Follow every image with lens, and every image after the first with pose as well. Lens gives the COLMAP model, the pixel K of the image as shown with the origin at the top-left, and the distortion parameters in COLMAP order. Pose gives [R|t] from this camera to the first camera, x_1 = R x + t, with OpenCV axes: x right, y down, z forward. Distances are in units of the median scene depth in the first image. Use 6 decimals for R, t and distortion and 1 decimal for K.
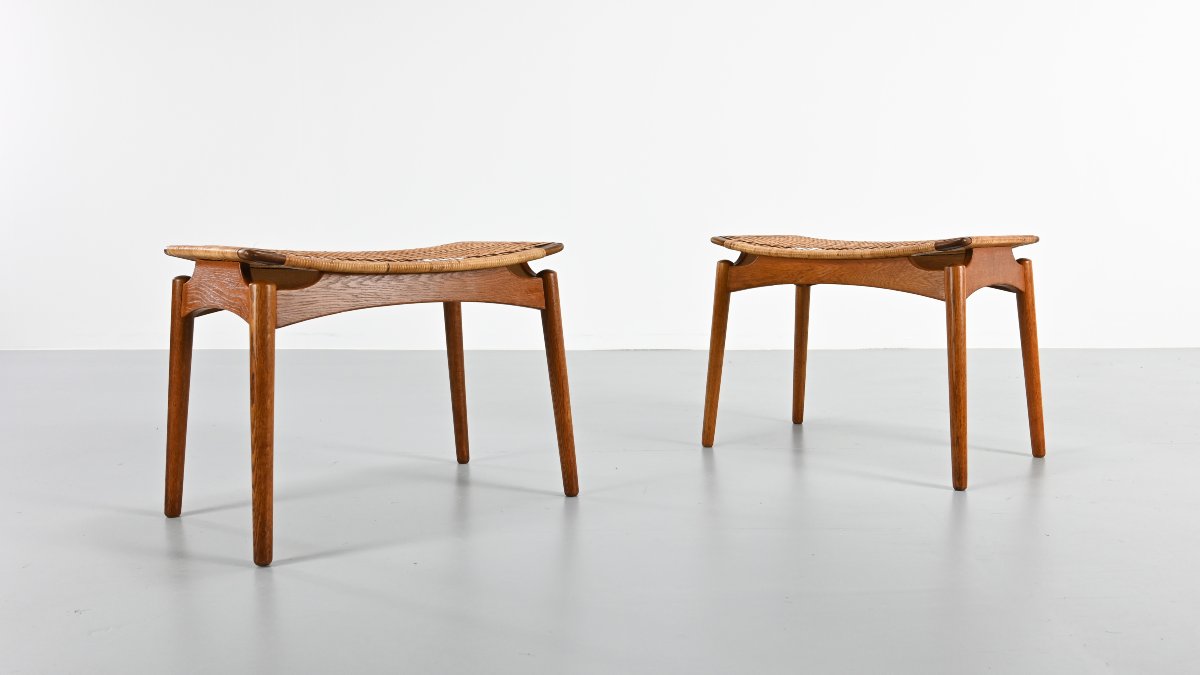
lens RADIAL K [[934.9, 0, 600.0], [0, 934.9, 337.5], [0, 0, 1]] dist [-0.004867, 0.003583]
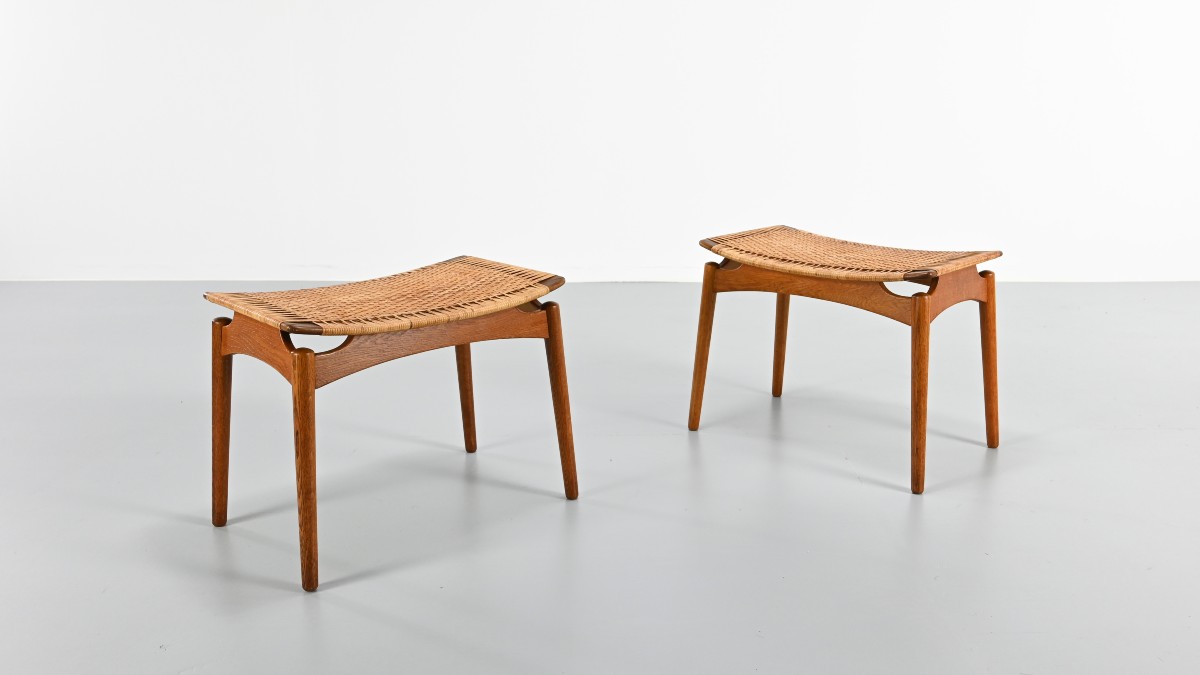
lens RADIAL K [[928.1, 0, 596.1], [0, 928.1, 337.5], [0, 0, 1]] dist [-0.002100, -0.000238]
pose [[0.999938, 0.002176, 0.010932, -0.013366], [-0.003413, 0.993415, 0.114521, -0.144247], [-0.010611, -0.114551, 0.993361, -0.081268]]
